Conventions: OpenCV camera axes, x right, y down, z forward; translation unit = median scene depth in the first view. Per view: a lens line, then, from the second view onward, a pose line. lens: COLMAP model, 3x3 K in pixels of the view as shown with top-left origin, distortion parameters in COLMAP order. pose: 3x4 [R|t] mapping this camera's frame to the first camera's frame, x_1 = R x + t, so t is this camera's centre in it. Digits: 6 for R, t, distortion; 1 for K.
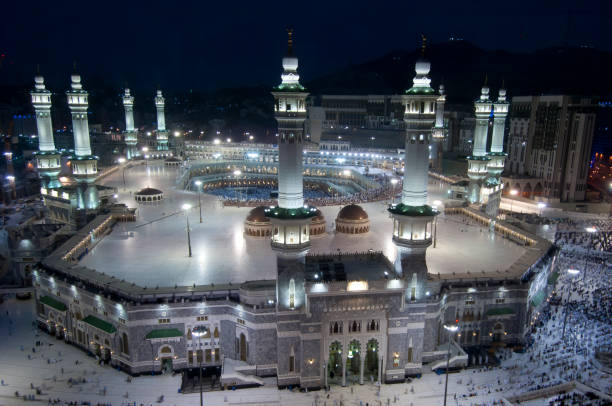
lens RADIAL K [[490.9, 0, 305.4], [0, 490.9, 225.9], [0, 0, 1]] dist [0.045490, -0.028772]
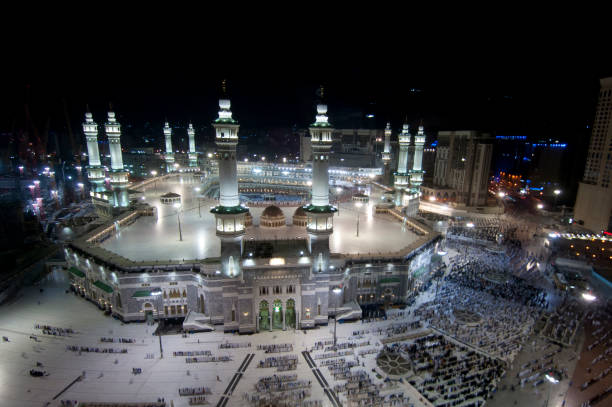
lens RADIAL K [[347.6, 0, 331.2], [0, 347.6, 226.7], [0, 0, 1]] dist [0.037972, -0.042812]
pose [[0.999939, 0.010513, 0.003469, 0.220791], [-0.010553, 0.999875, 0.011748, 0.006704], [-0.003345, -0.011784, 0.999925, -0.008158]]
